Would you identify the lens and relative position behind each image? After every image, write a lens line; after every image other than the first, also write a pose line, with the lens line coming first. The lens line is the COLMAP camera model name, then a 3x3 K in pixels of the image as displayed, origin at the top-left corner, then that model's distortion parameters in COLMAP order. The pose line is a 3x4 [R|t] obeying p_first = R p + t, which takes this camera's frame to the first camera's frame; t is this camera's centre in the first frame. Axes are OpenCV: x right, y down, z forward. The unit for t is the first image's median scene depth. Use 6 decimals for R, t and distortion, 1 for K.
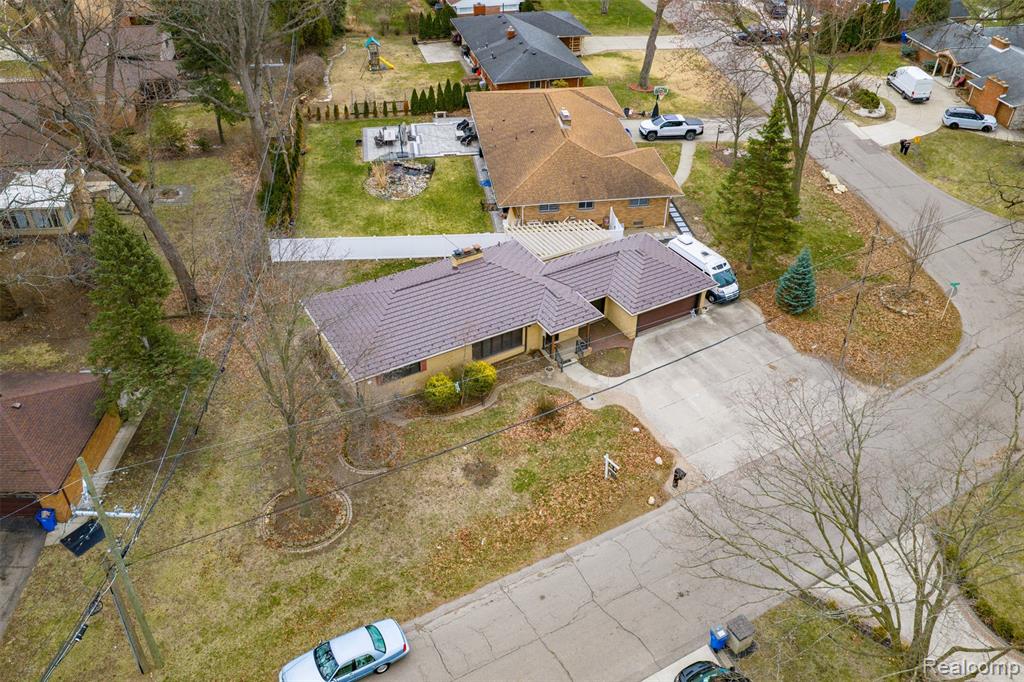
lens RADIAL K [[841.2, 0, 512.0], [0, 841.2, 341.0], [0, 0, 1]] dist [0.032612, -0.055031]
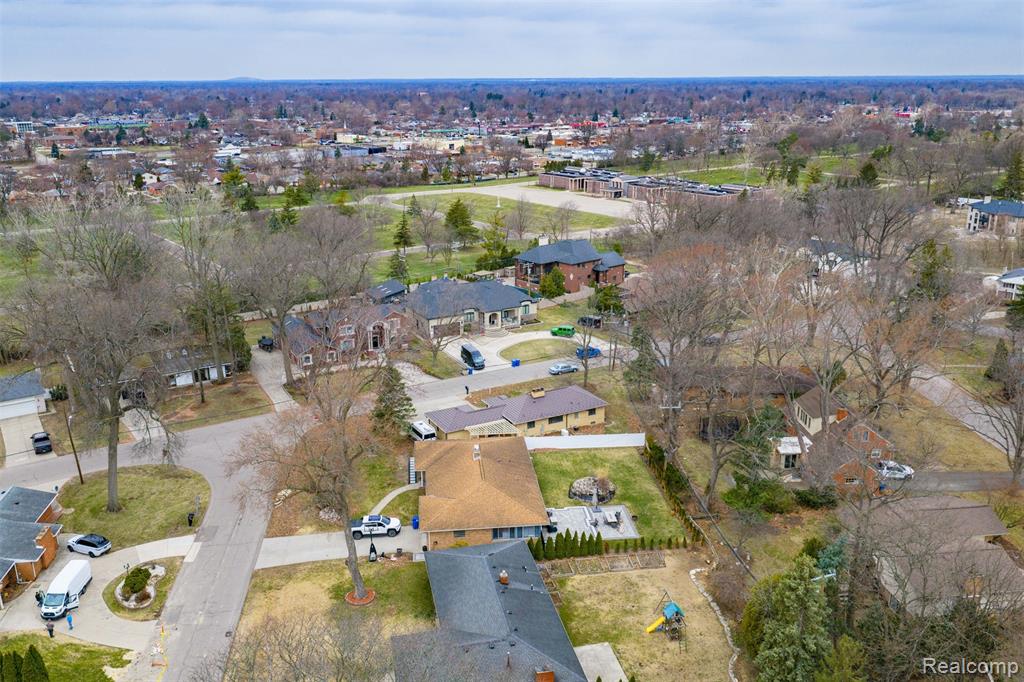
lens RADIAL K [[841.2, 0, 512.0], [0, 841.2, 341.0], [0, 0, 1]] dist [0.032612, -0.055031]
pose [[-0.999177, -0.016378, 0.037098, -0.045122], [0.020447, 0.586549, 0.809656, -1.435883], [-0.035020, 0.809748, -0.585731, 1.571083]]
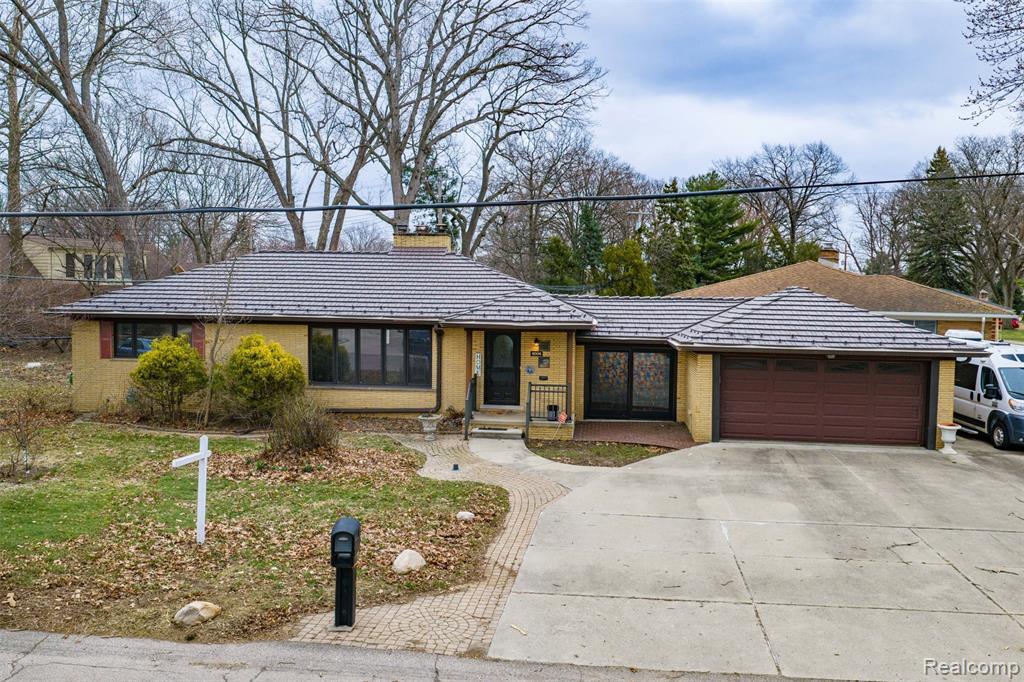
lens RADIAL K [[841.2, 0, 512.0], [0, 841.2, 341.0], [0, 0, 1]] dist [0.032612, -0.055031]
pose [[0.804648, 0.029082, -0.593039, 0.218538], [-0.366180, 0.810542, -0.457093, 0.121595], [0.467390, 0.584958, 0.662851, 0.498121]]
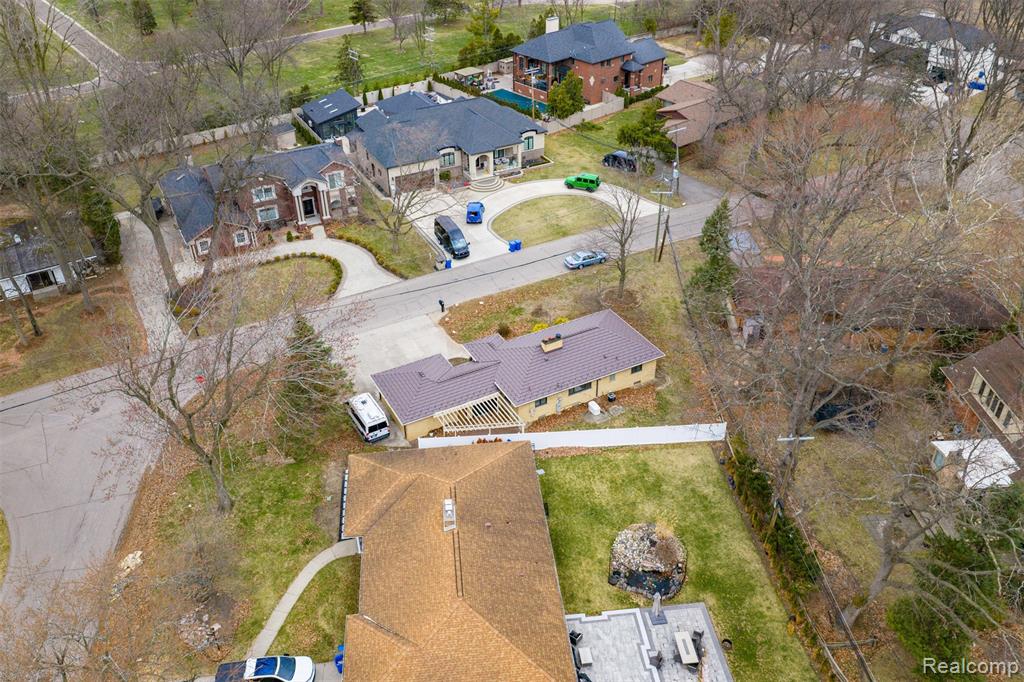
lens RADIAL K [[841.2, 0, 512.0], [0, 841.2, 341.0], [0, 0, 1]] dist [0.032612, -0.055031]
pose [[-0.999381, -0.019173, 0.029504, -0.018772], [0.021724, 0.323380, 0.946020, -1.021166], [-0.027679, 0.946075, -0.322763, 1.027065]]
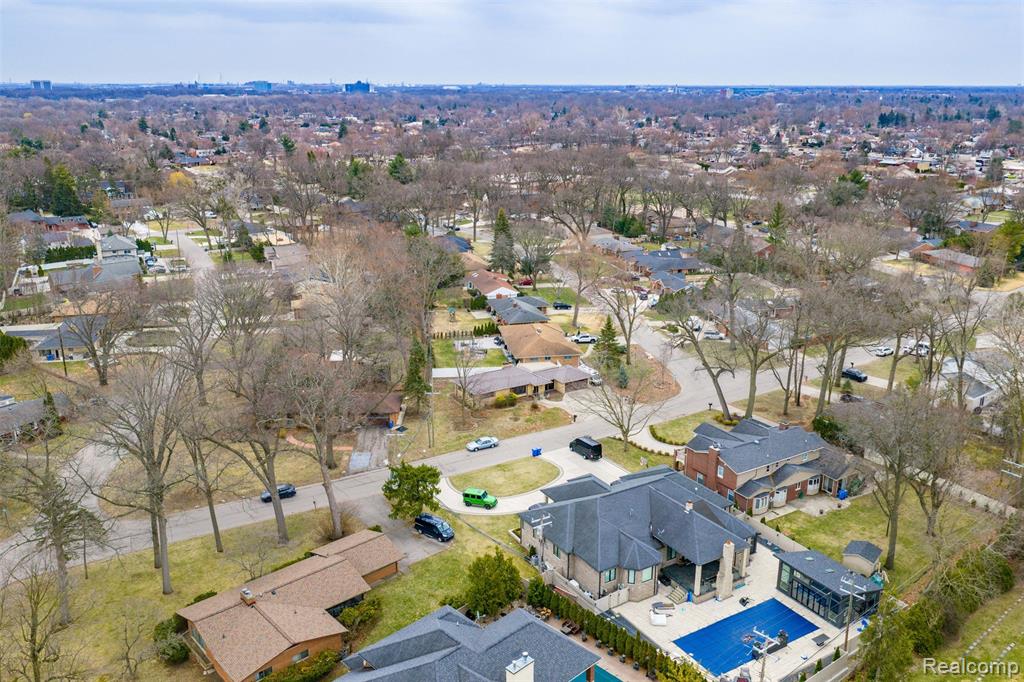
lens RADIAL K [[841.2, 0, 512.0], [0, 841.2, 341.0], [0, 0, 1]] dist [0.032612, -0.055031]
pose [[0.999737, -0.013907, 0.018259, -0.062070], [0.019277, 0.940554, -0.339097, 0.587702], [-0.012458, 0.339360, 0.940574, -1.298912]]
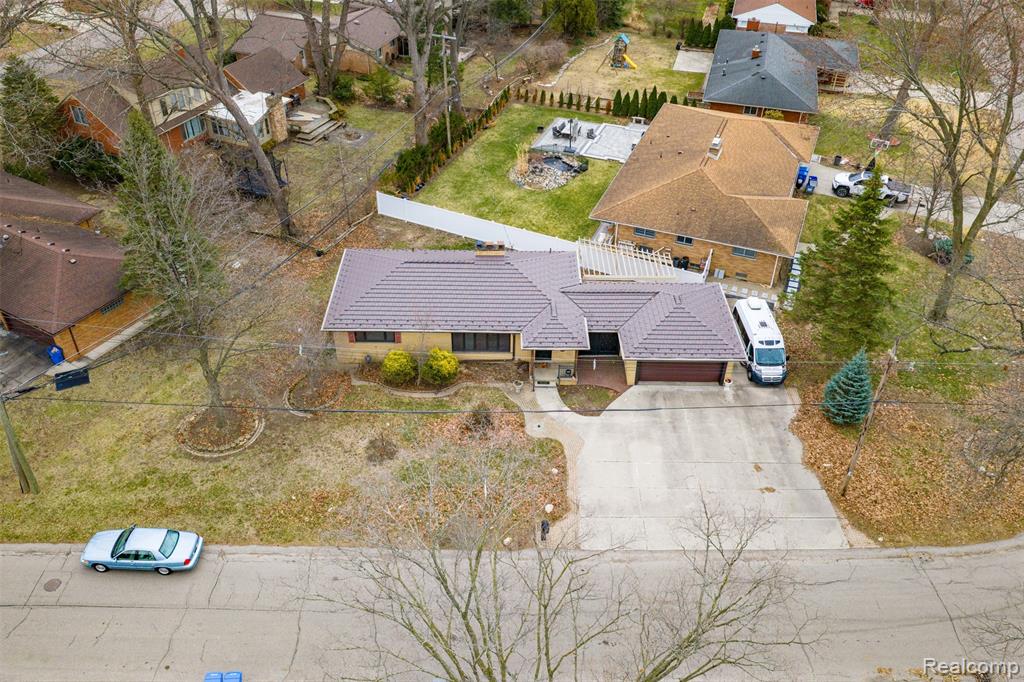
lens RADIAL K [[841.2, 0, 512.0], [0, 841.2, 341.0], [0, 0, 1]] dist [0.032612, -0.055031]
pose [[0.866203, 0.306310, -0.394800, 0.277837], [-0.306186, 0.949744, 0.065089, -0.050319], [0.394896, 0.064502, 0.916459, 0.074106]]
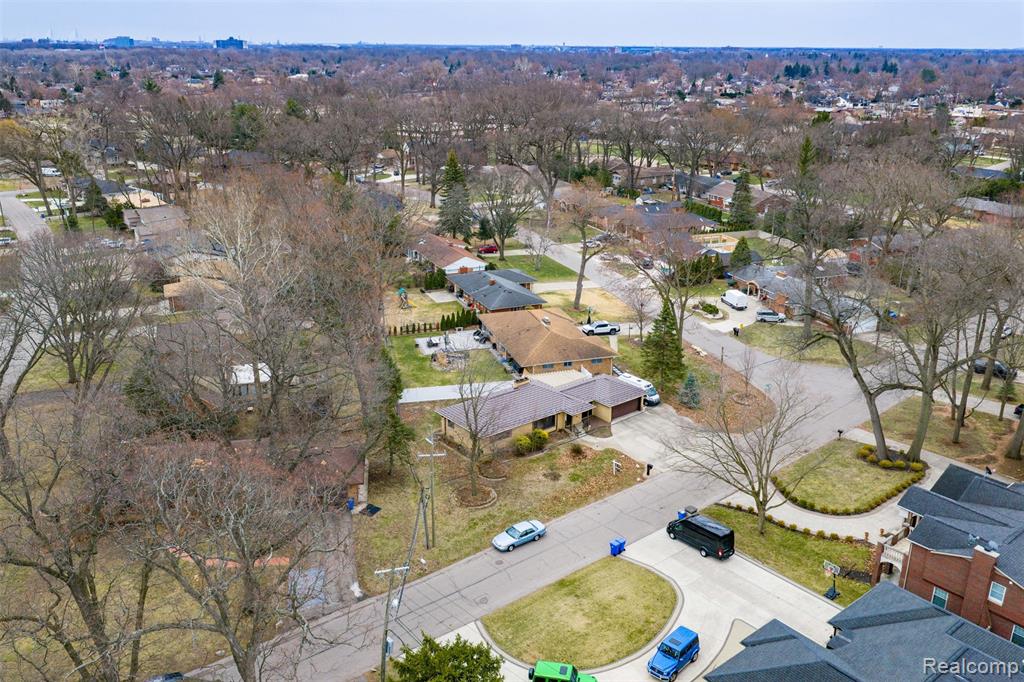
lens RADIAL K [[841.2, 0, 512.0], [0, 841.2, 341.0], [0, 0, 1]] dist [0.032612, -0.055031]
pose [[0.988137, -0.054115, 0.143722, -0.241119], [0.094567, 0.951790, -0.291809, 0.255905], [-0.121002, 0.301939, 0.945617, -0.580142]]
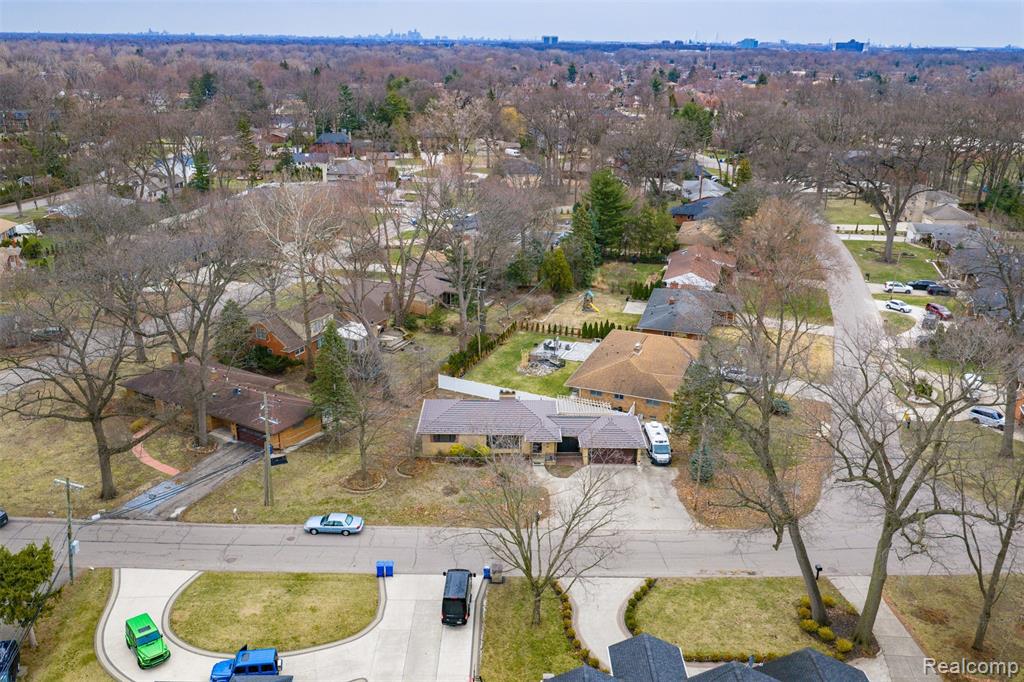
lens RADIAL K [[841.2, 0, 512.0], [0, 841.2, 341.0], [0, 0, 1]] dist [0.032612, -0.055031]
pose [[0.865298, 0.171265, -0.471093, 0.555619], [-0.305220, 0.925525, -0.224151, 0.137365], [0.397619, 0.337745, 0.853128, -0.409692]]
